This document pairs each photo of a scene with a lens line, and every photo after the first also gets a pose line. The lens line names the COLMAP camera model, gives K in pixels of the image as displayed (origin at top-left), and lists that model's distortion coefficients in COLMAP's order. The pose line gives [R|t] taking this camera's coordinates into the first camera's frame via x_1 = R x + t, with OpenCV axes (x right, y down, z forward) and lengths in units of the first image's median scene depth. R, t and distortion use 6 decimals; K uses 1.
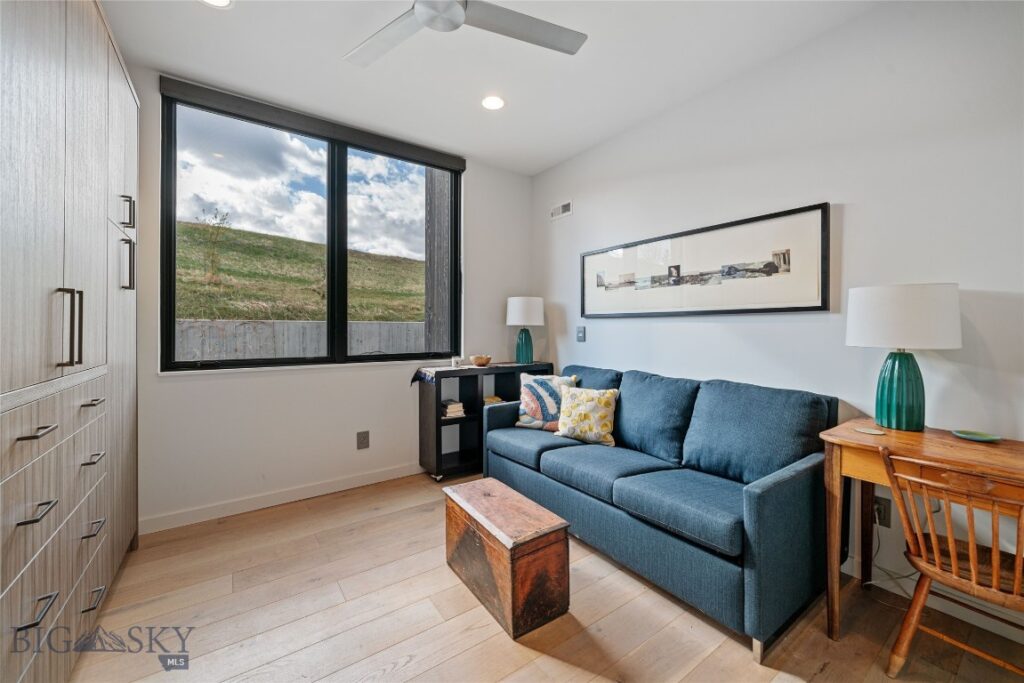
lens RADIAL K [[375.2, 0, 511.9], [0, 375.2, 337.8], [0, 0, 1]] dist [-0.001569, -0.000132]
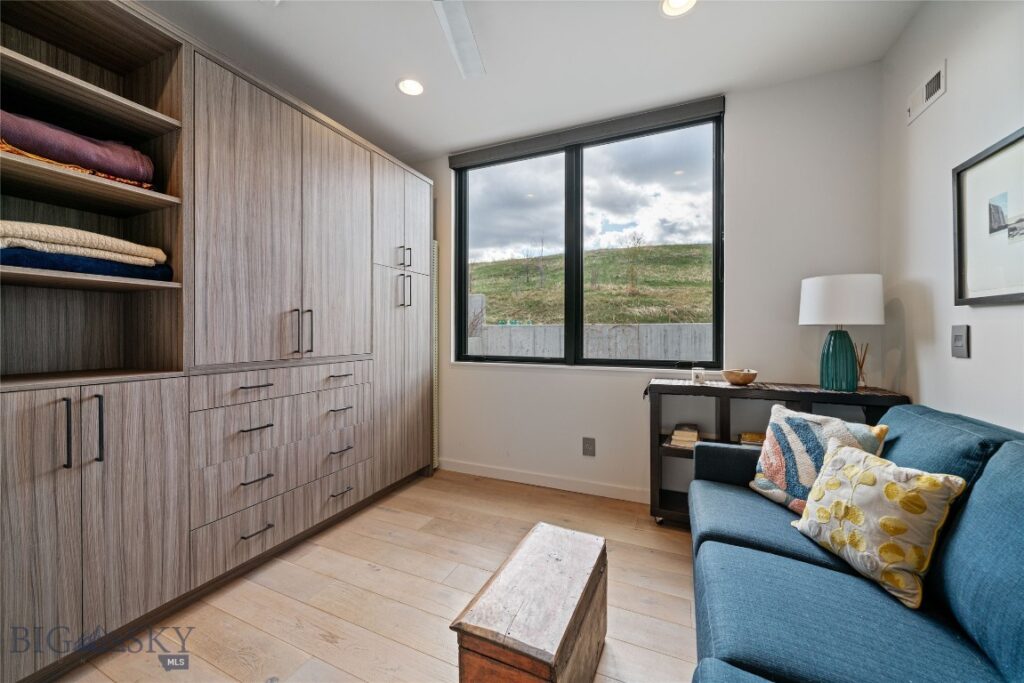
lens RADIAL K [[375.2, 0, 511.9], [0, 375.2, 337.8], [0, 0, 1]] dist [-0.001569, -0.000132]
pose [[0.535998, 0.012519, -0.844127, 0.308463], [-0.017942, 0.999833, 0.003436, -0.006726], [0.844029, 0.013303, 0.536133, 0.315599]]
